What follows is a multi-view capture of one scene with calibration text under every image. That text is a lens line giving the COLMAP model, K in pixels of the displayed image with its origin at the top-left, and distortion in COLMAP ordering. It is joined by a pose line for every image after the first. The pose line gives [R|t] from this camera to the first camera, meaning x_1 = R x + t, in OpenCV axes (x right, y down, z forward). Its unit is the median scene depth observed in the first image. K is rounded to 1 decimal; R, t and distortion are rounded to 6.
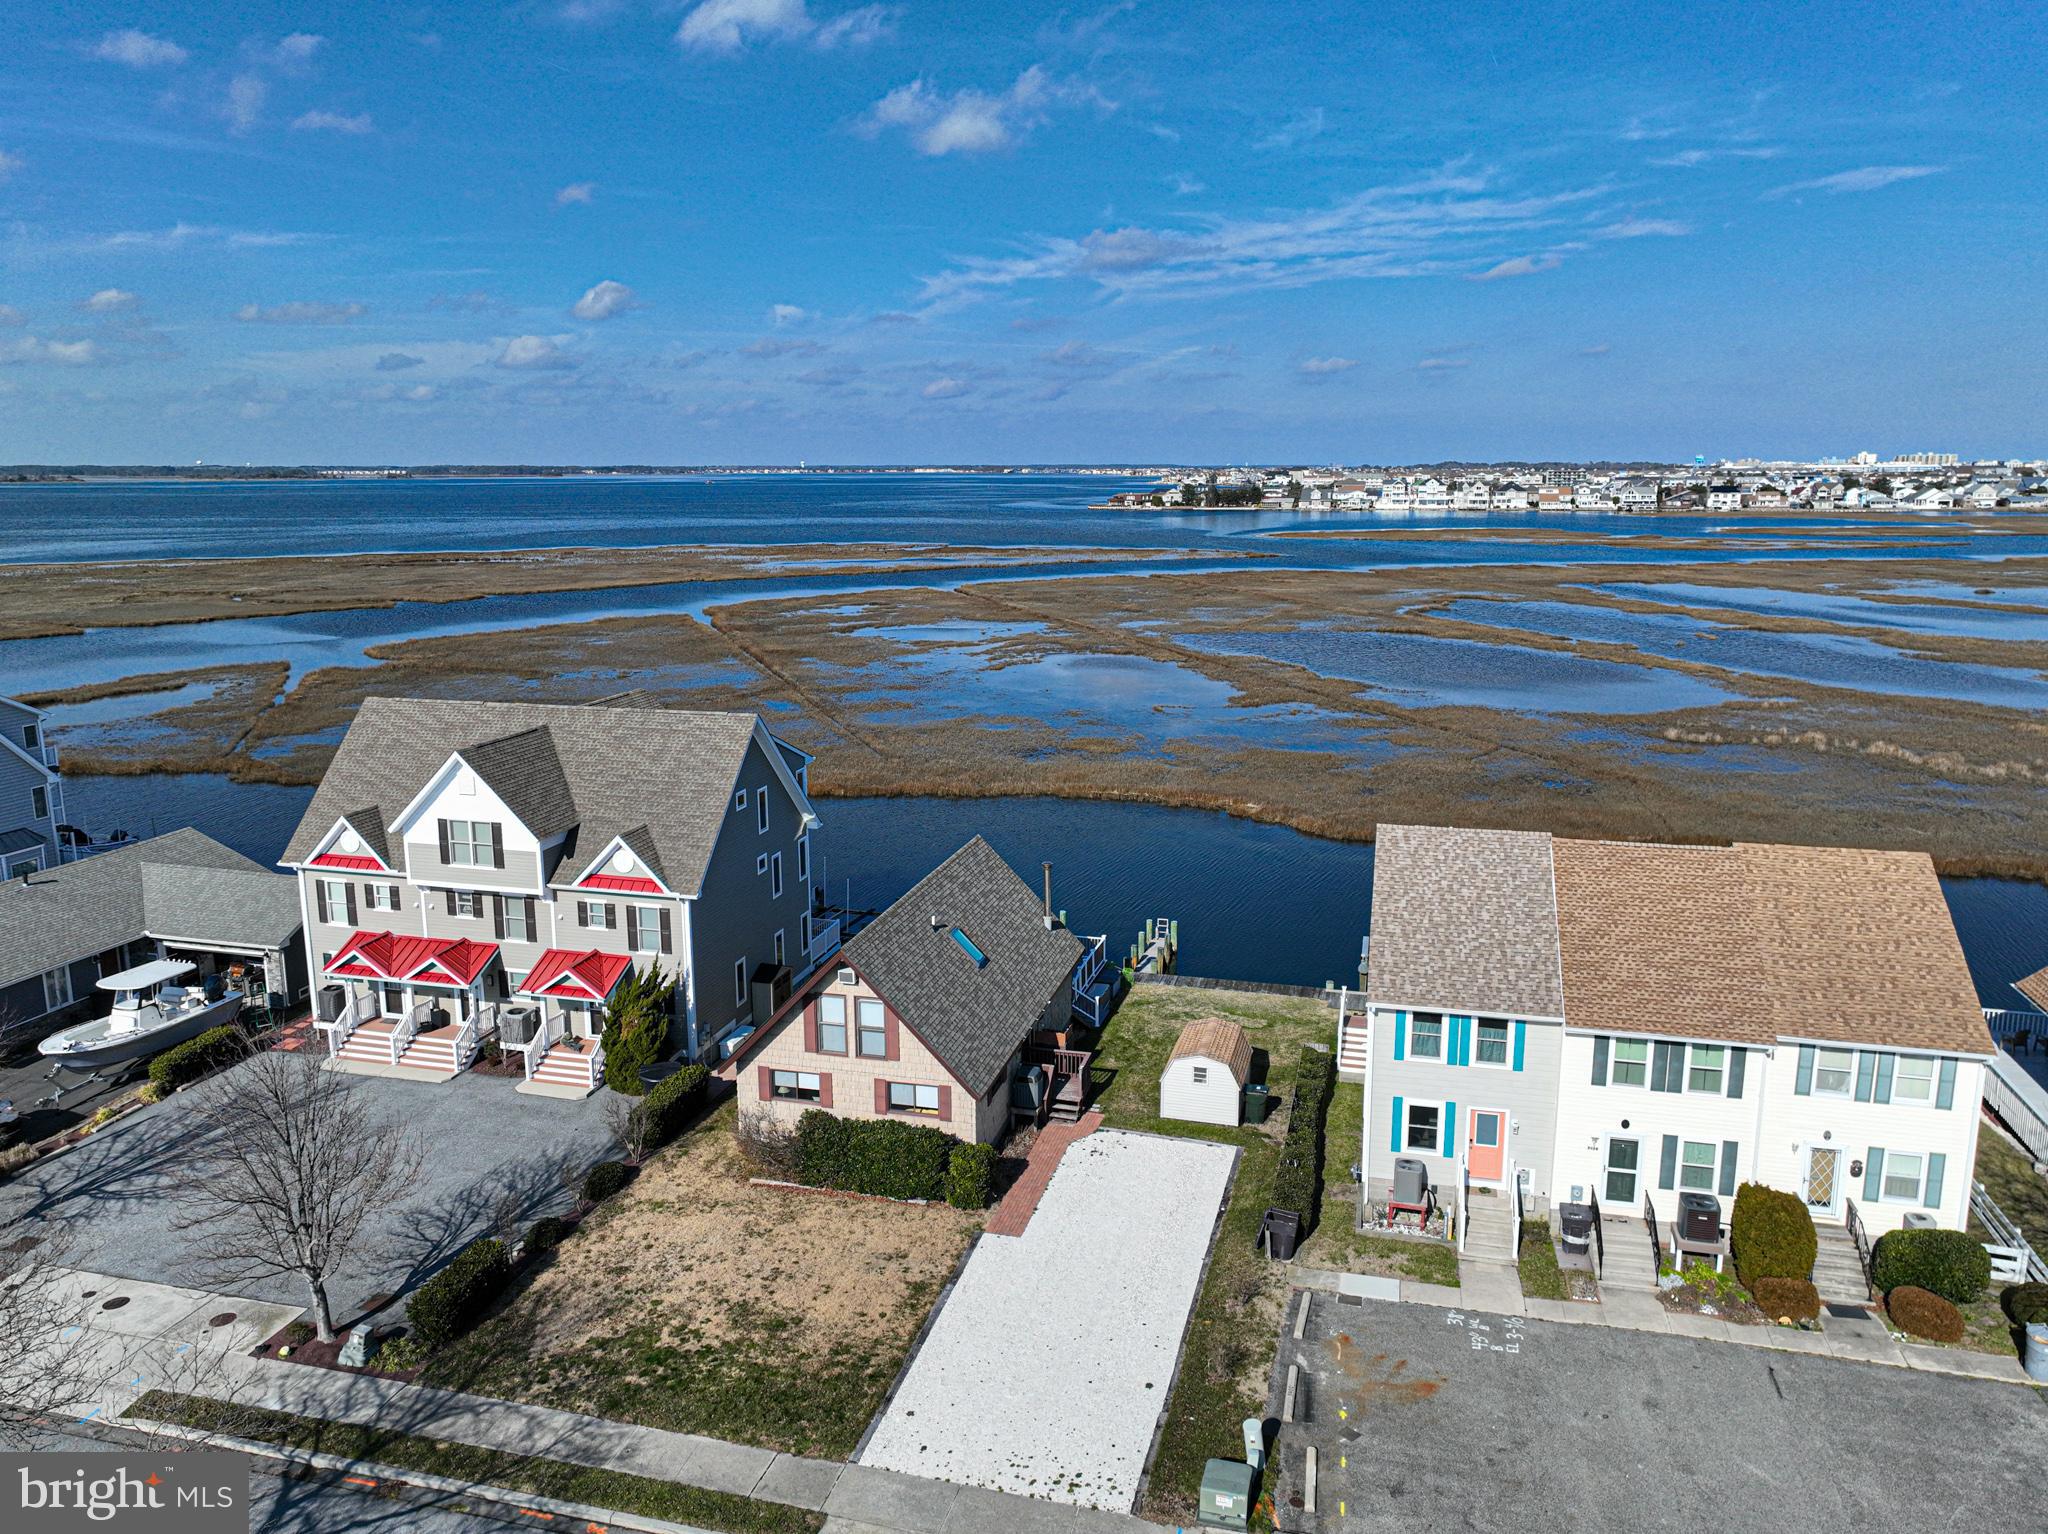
lens RADIAL K [[1452.0, 0, 1026.8], [0, 1452.0, 759.3], [0, 0, 1]] dist [0.004070, 0.006899]
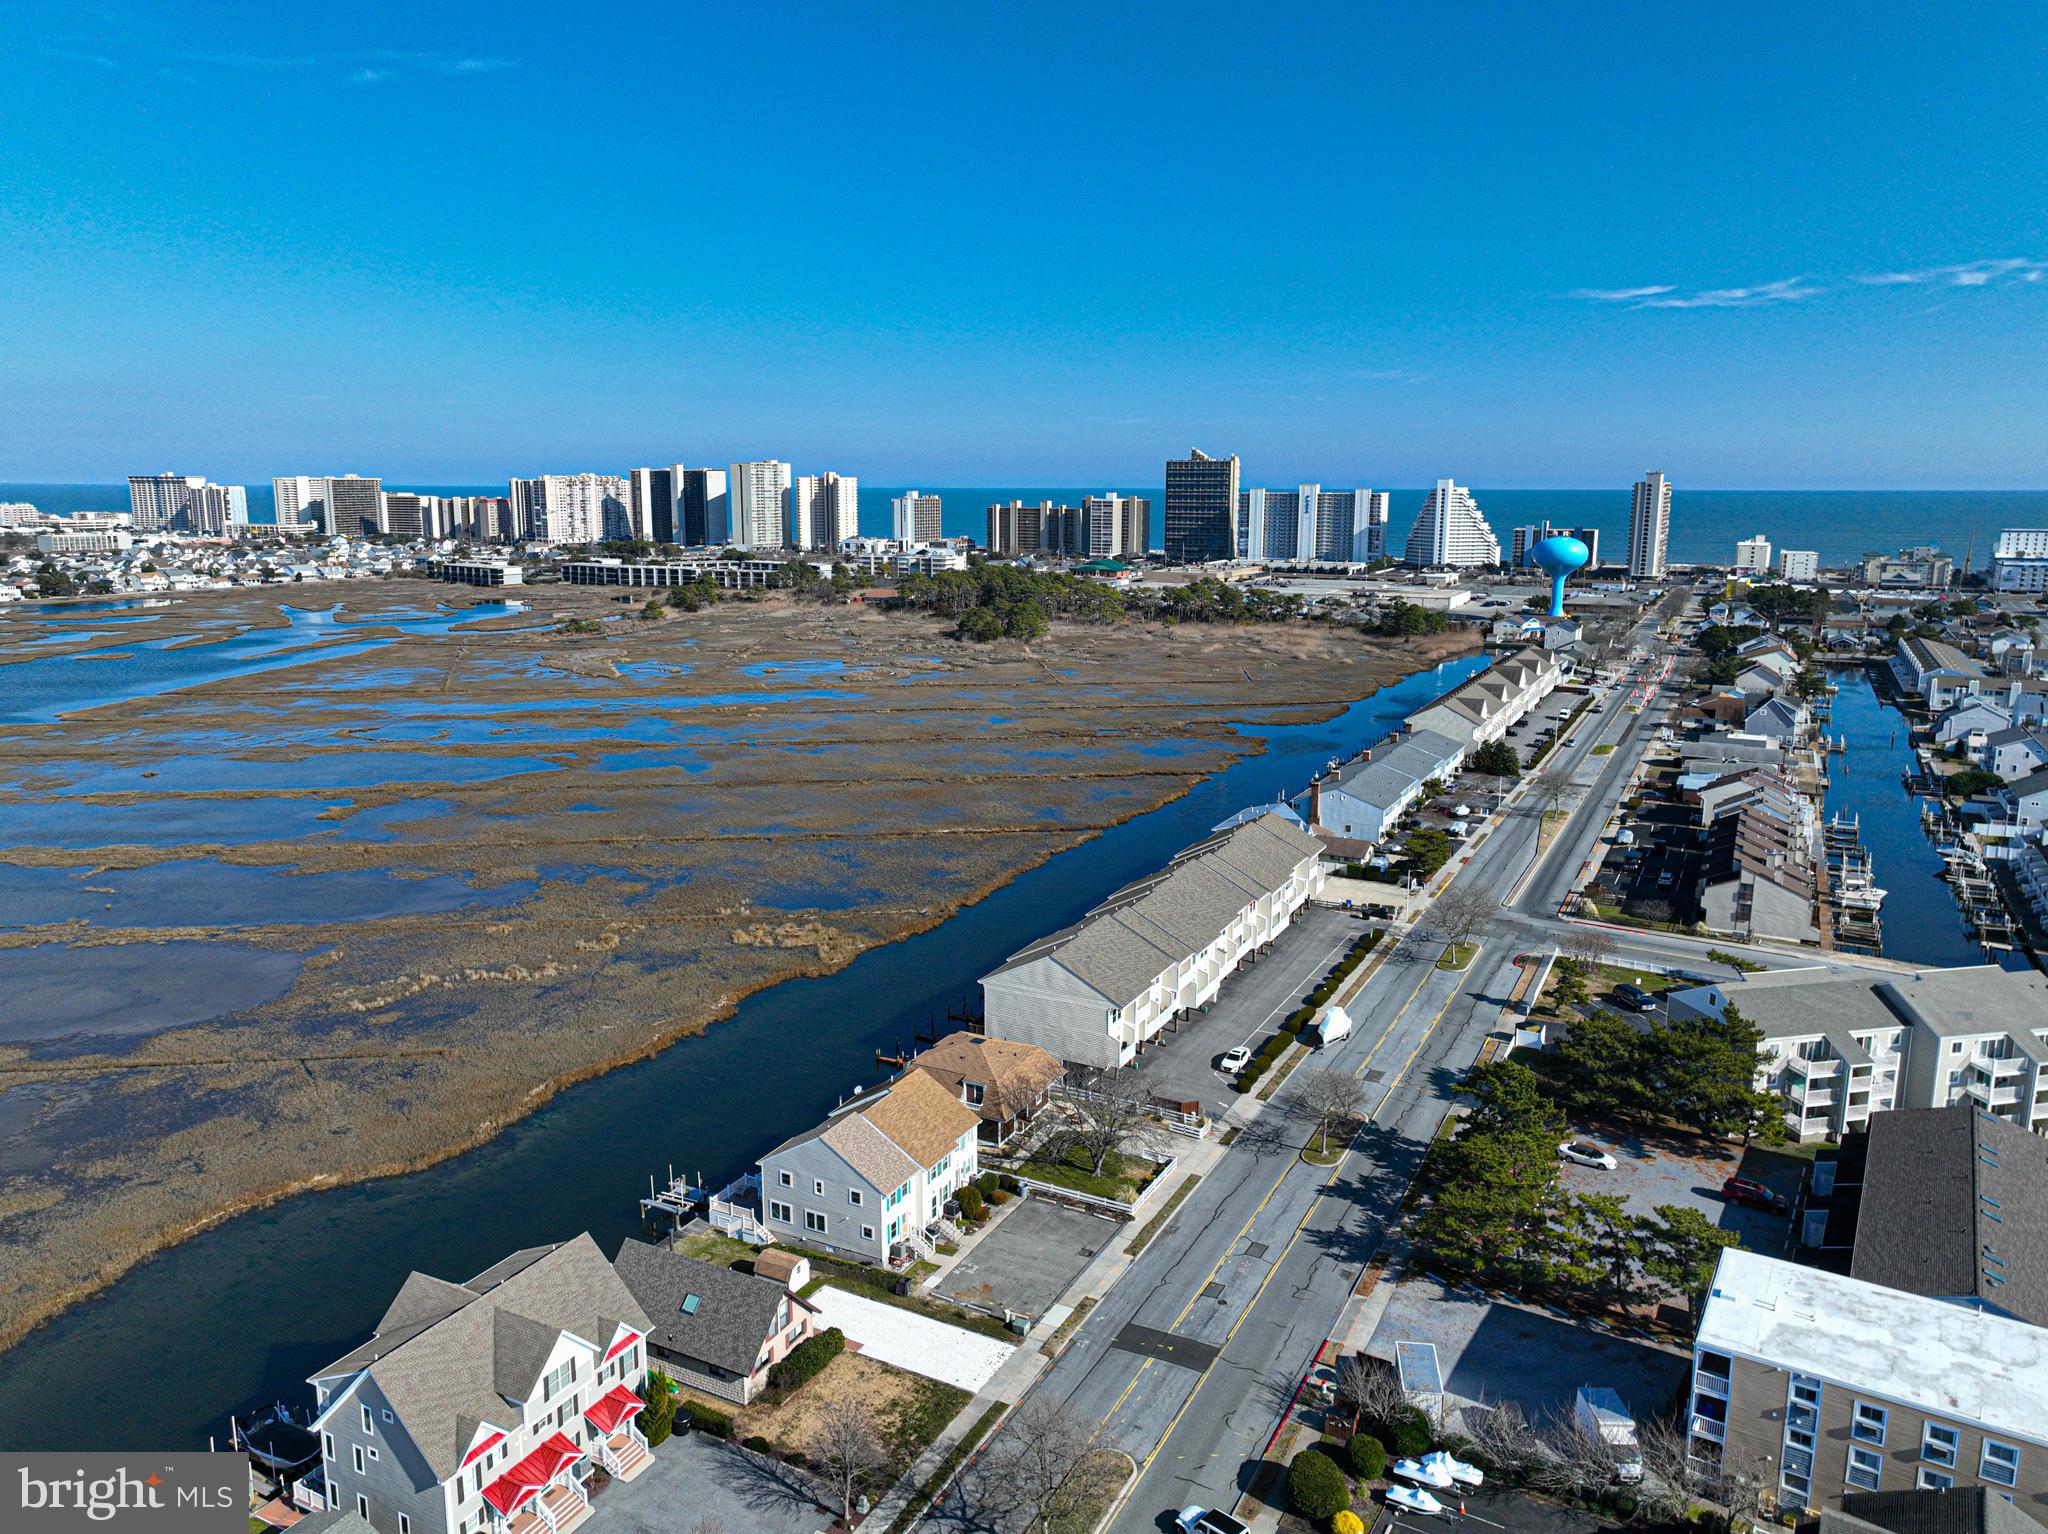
lens RADIAL K [[1452.0, 0, 1026.8], [0, 1452.0, 759.3], [0, 0, 1]] dist [0.004070, 0.006899]
pose [[0.213671, -0.177007, 0.960736, -2.066823], [0.187619, 0.972576, 0.137461, -0.907269], [-0.958720, 0.150881, 0.241021, -0.048291]]
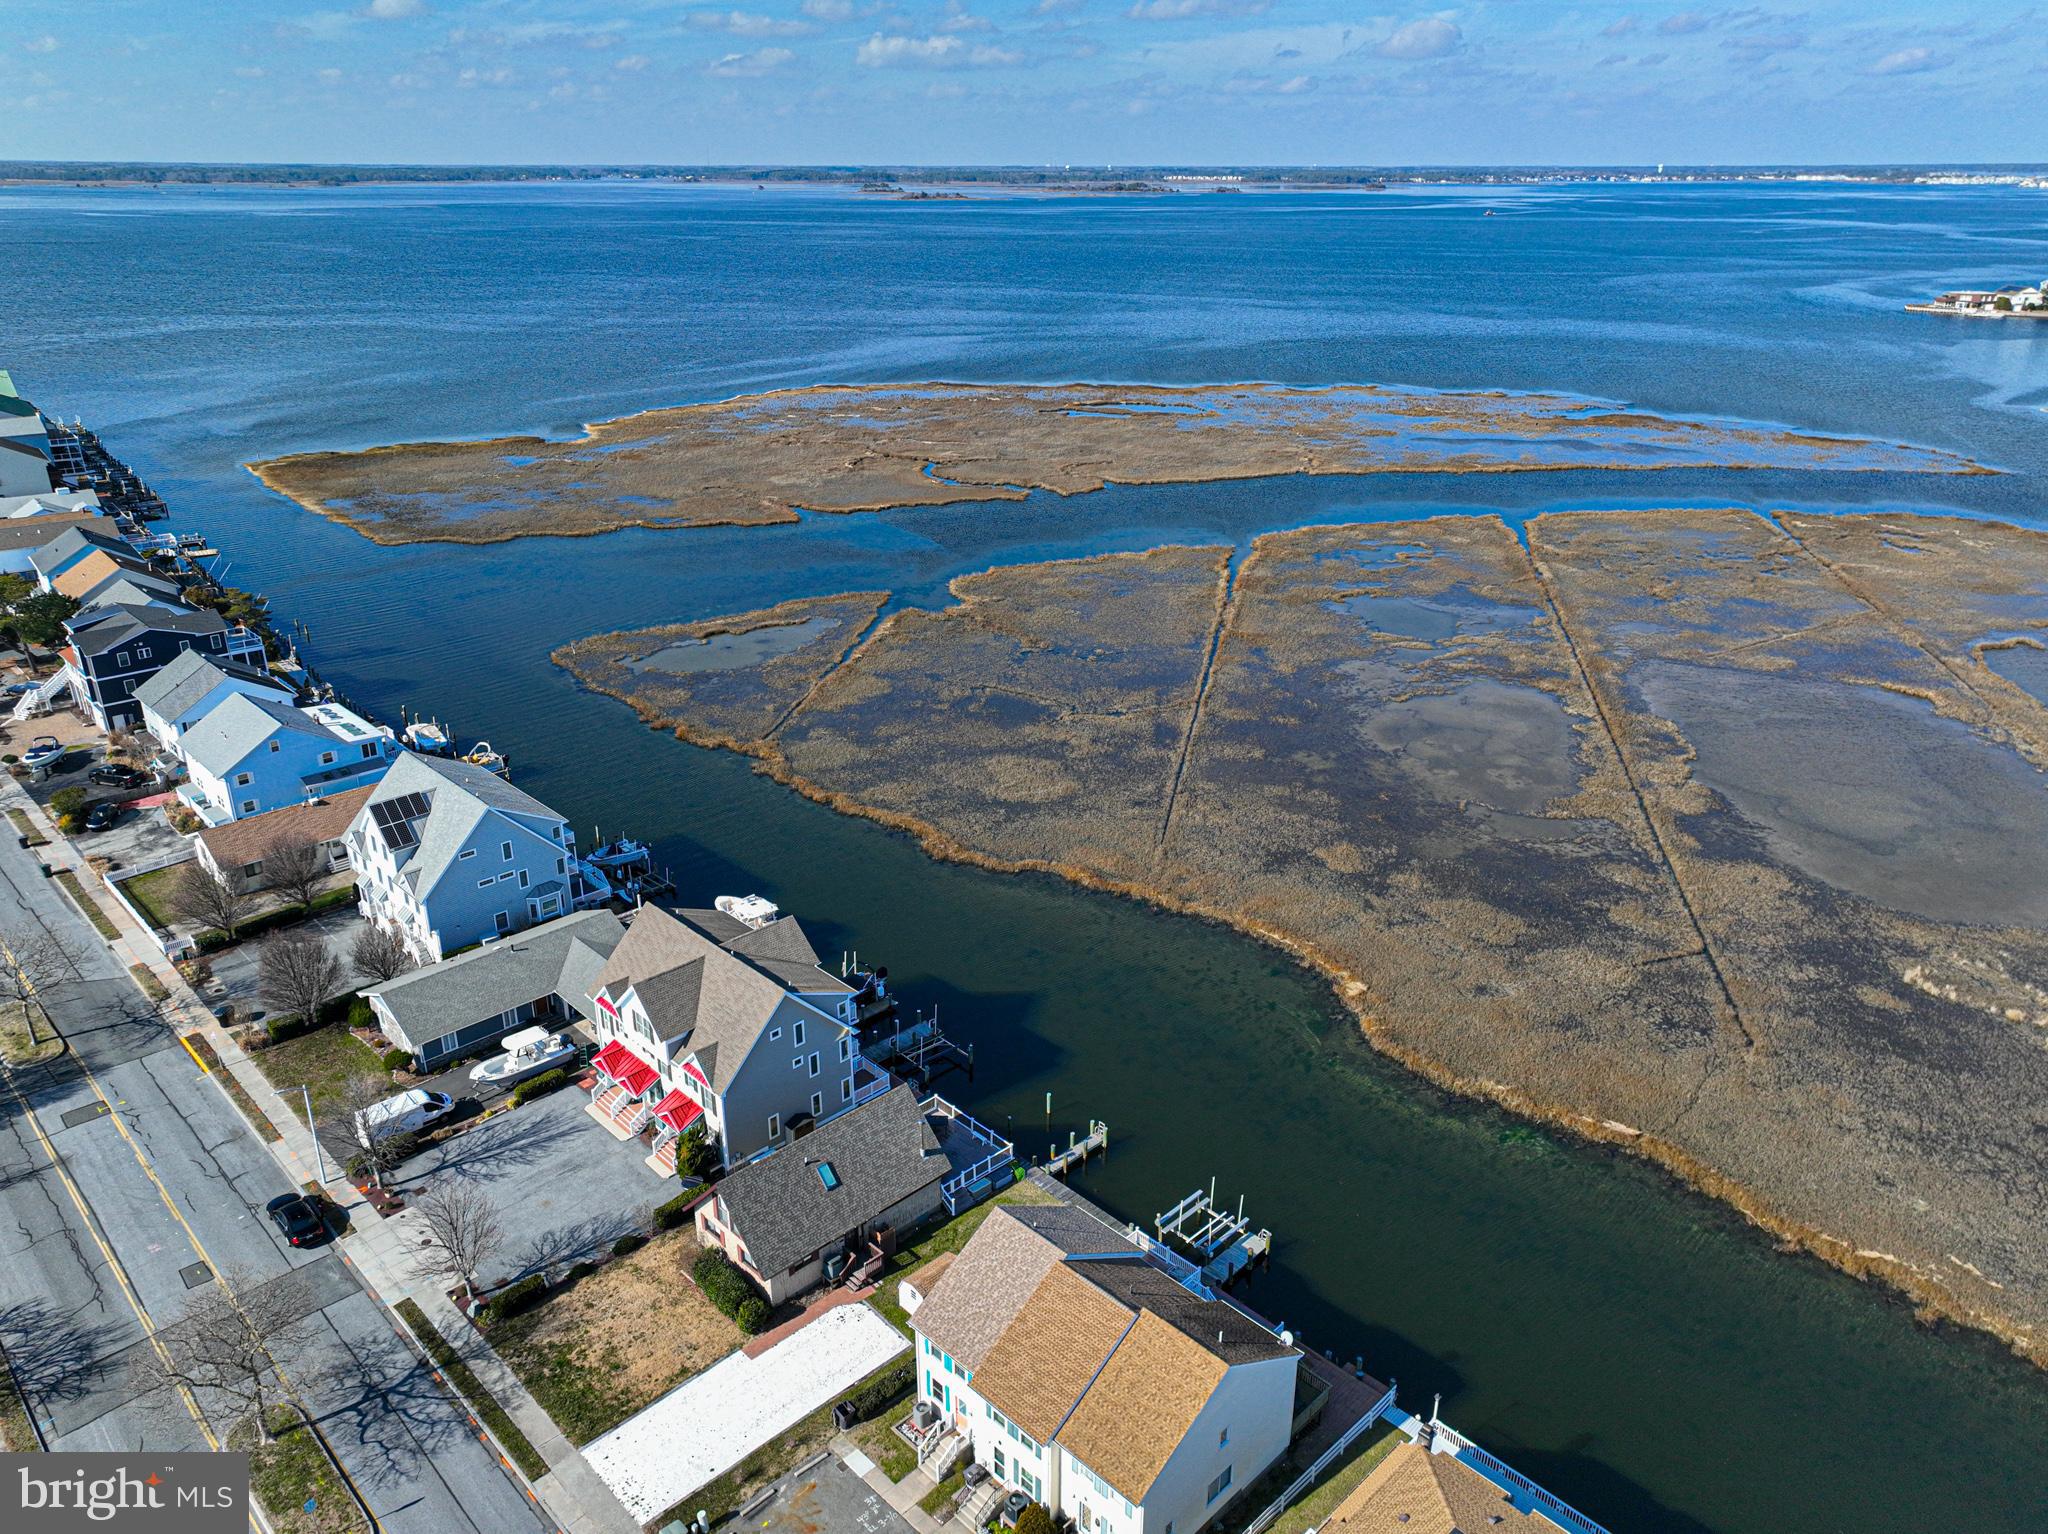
lens RADIAL K [[1452.0, 0, 1026.8], [0, 1452.0, 759.3], [0, 0, 1]] dist [0.004070, 0.006899]
pose [[0.857833, 0.199060, -0.473813, 1.009299], [-0.104593, 0.970268, 0.218268, -0.864349], [0.503174, -0.137681, 0.853147, -0.356401]]
